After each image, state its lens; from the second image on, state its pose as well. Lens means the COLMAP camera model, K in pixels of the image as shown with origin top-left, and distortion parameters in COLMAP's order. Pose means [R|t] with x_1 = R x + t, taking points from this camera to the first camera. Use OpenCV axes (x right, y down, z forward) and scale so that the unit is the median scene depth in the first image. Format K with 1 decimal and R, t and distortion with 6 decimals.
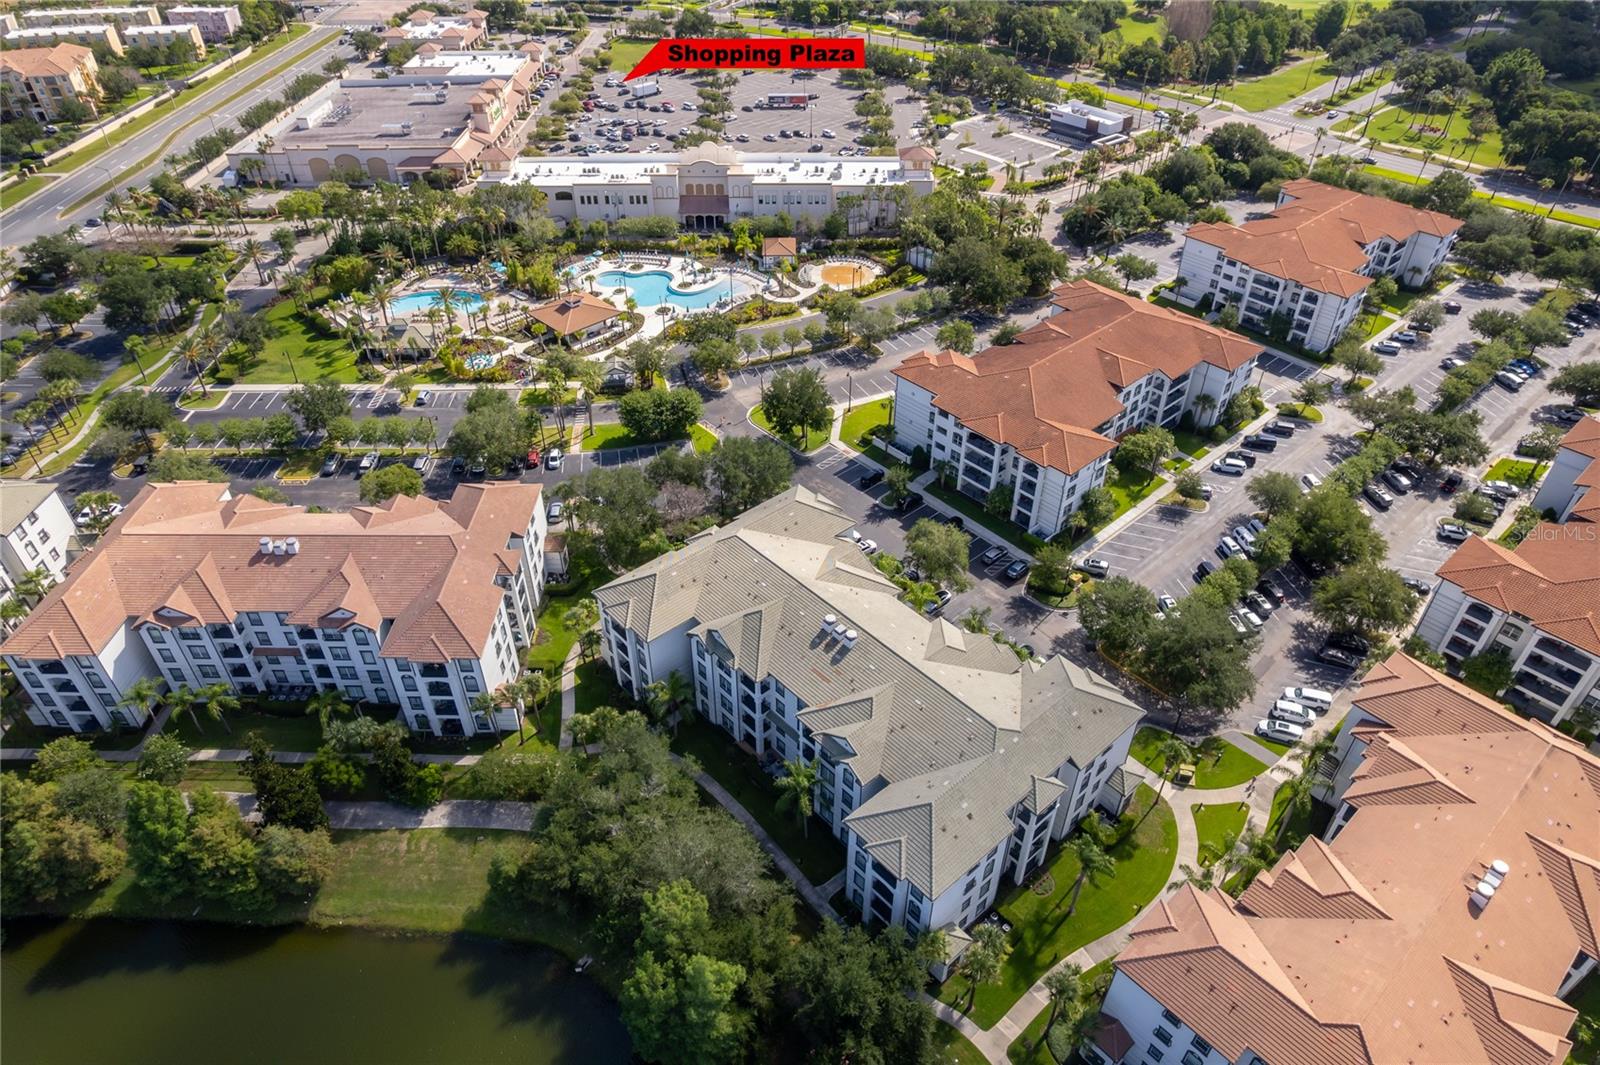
lens RADIAL K [[1024.7, 0, 805.4], [0, 1024.7, 538.3], [0, 0, 1]] dist [-0.087890, 0.083994]
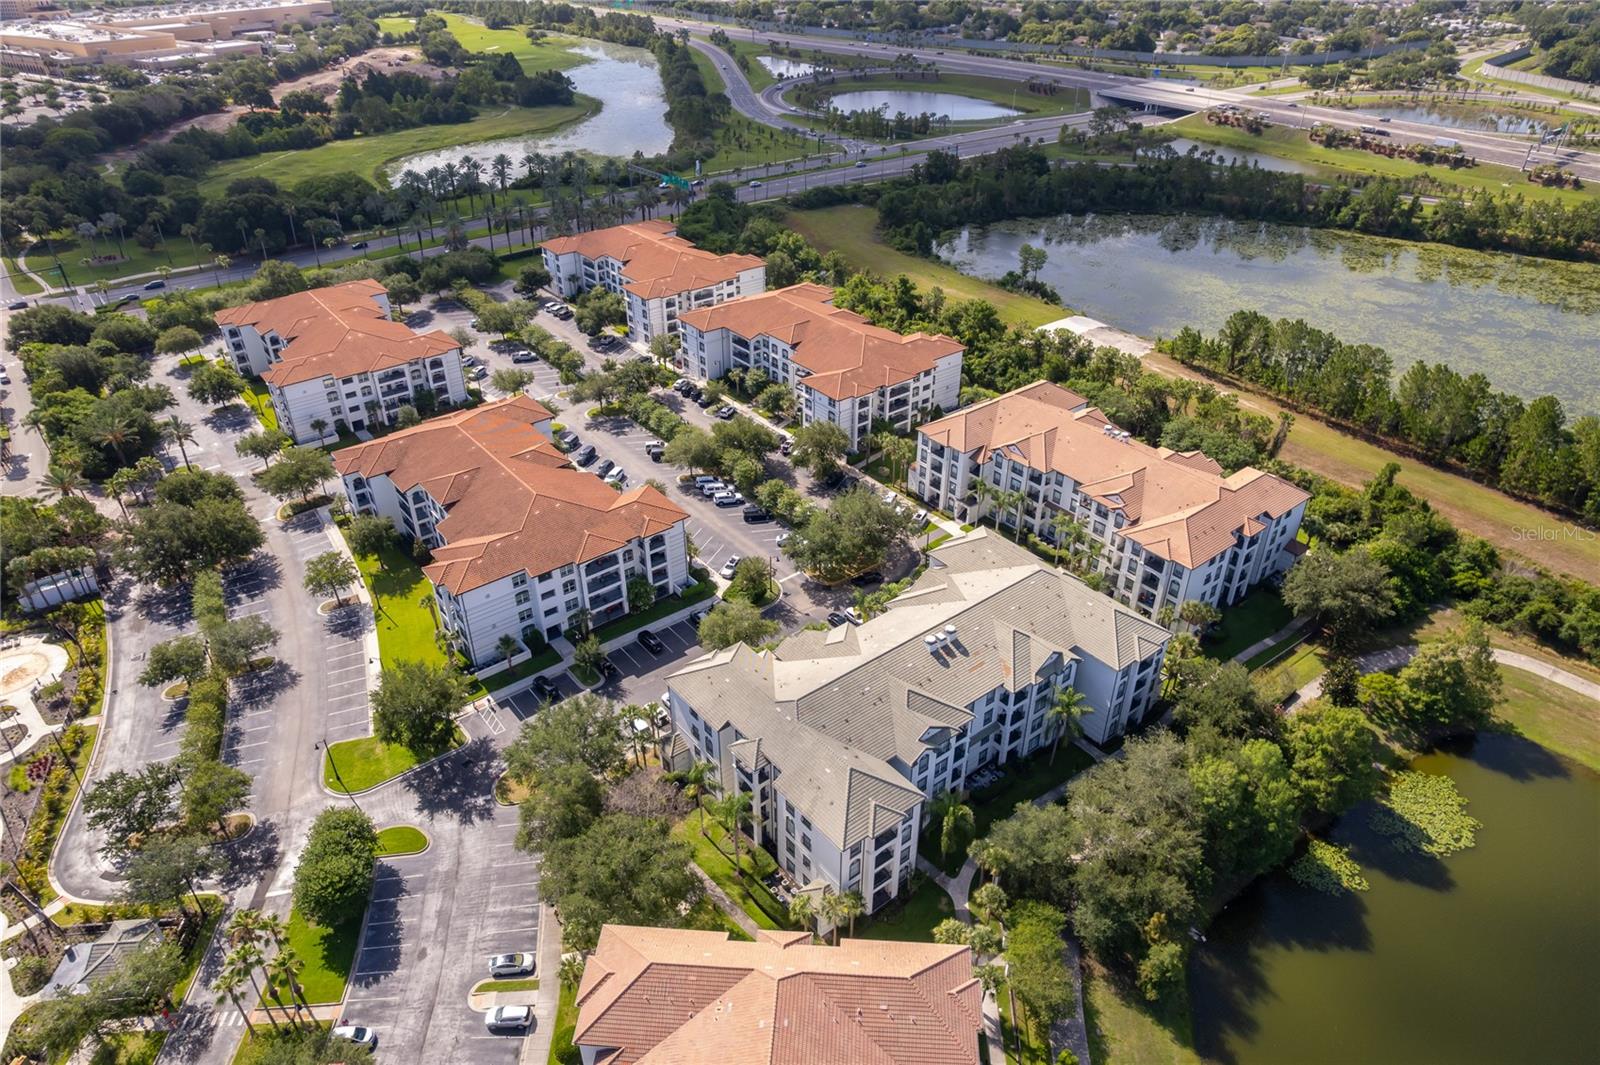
lens RADIAL K [[1020.7, 0, 805.4], [0, 1020.7, 538.3], [0, 0, 1]] dist [-0.074068, 0.062003]
pose [[0.058305, -0.540308, 0.839445, -0.431984], [0.621262, 0.677844, 0.393143, -0.260141], [-0.781431, 0.498593, 0.375195, 0.334621]]
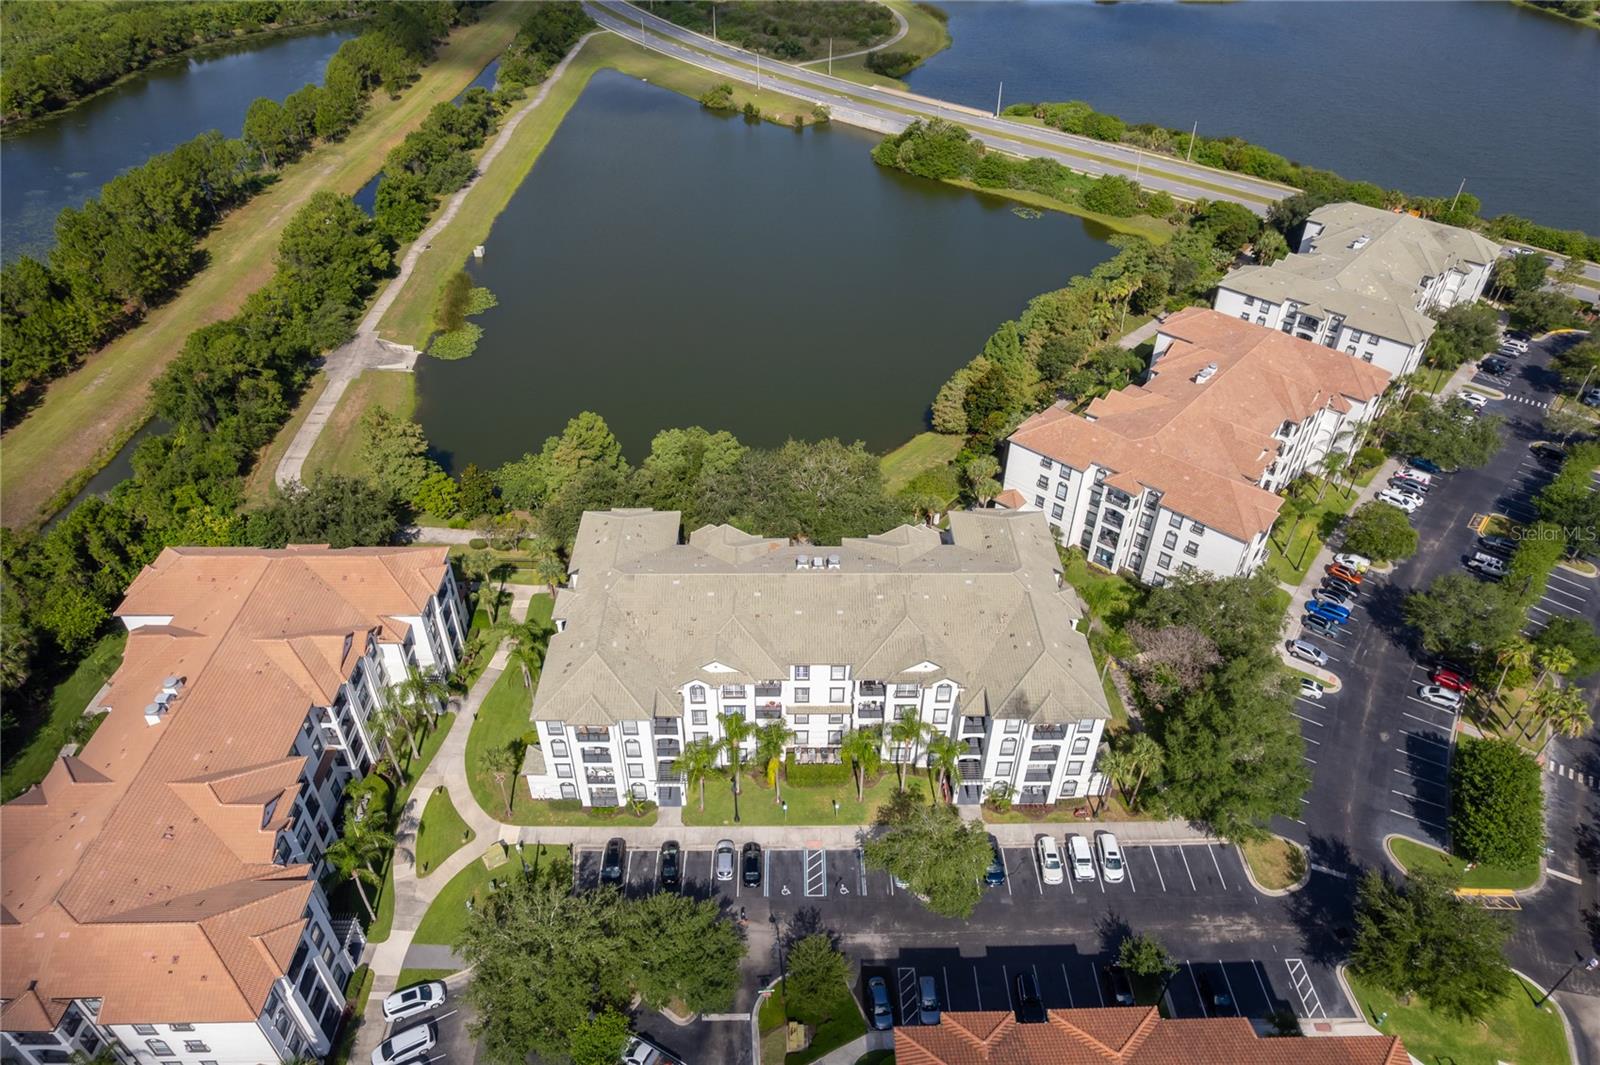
lens RADIAL K [[1020.7, 0, 805.4], [0, 1020.7, 538.3], [0, 0, 1]] dist [-0.074068, 0.062003]
pose [[-0.656179, 0.459159, -0.598834, 0.319301], [-0.478182, 0.360890, 0.800687, -0.359679], [0.583756, 0.811746, -0.017247, 0.512276]]
